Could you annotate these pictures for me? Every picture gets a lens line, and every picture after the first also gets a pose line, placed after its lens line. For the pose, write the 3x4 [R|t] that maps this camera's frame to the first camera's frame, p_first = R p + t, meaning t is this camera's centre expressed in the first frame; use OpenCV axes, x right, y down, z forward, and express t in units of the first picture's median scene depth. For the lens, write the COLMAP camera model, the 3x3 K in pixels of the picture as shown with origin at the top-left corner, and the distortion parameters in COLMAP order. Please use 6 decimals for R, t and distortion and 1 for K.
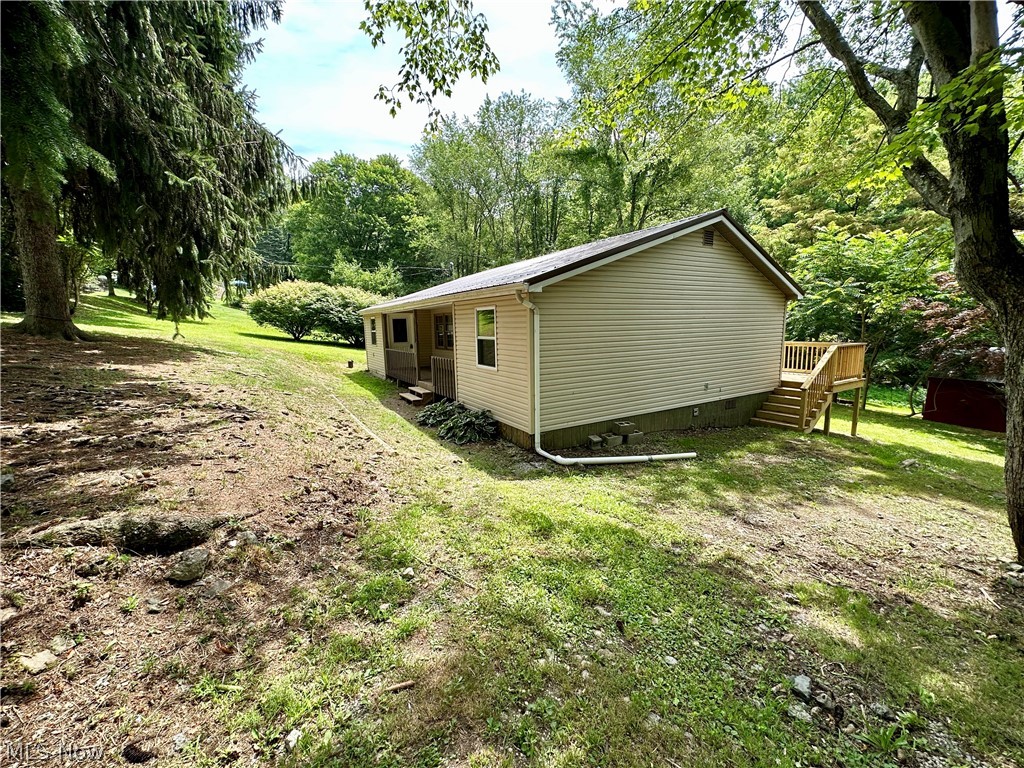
lens RADIAL K [[411.1, 0, 512.0], [0, 411.1, 384.0], [0, 0, 1]] dist [-0.000092, 0.000167]
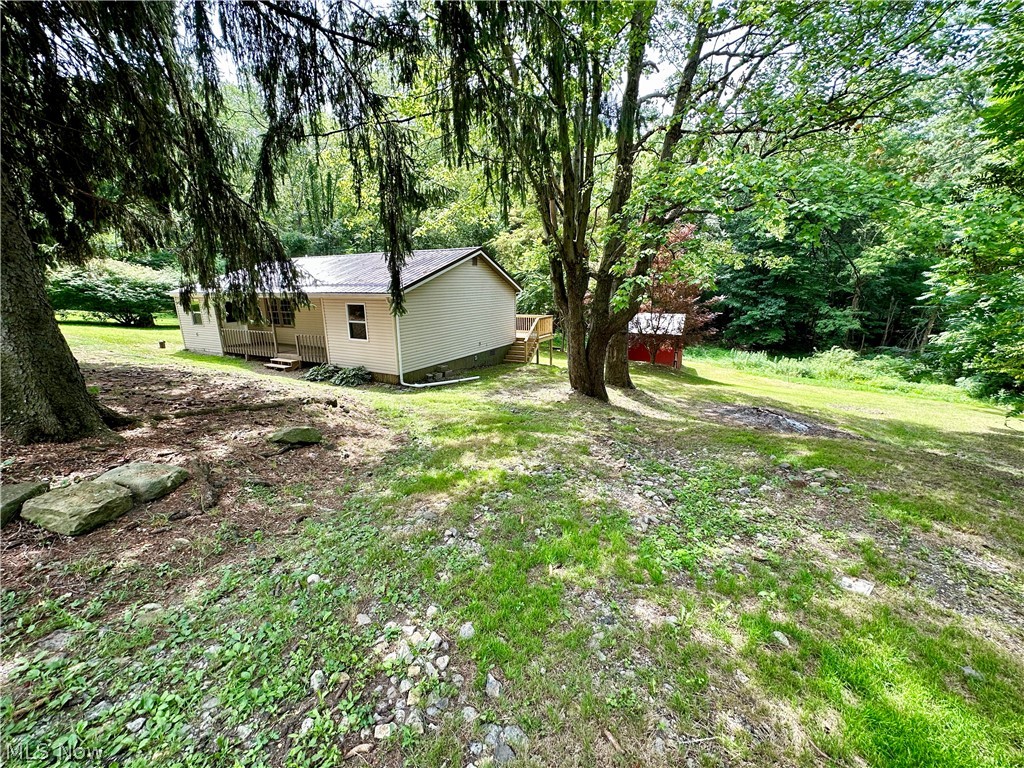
lens RADIAL K [[411.1, 0, 512.0], [0, 411.1, 384.0], [0, 0, 1]] dist [-0.000092, 0.000167]
pose [[0.854289, -0.113712, 0.507208, -0.328216], [0.069662, 0.992022, 0.105072, 0.003340], [-0.515109, -0.054428, 0.855395, -0.601272]]
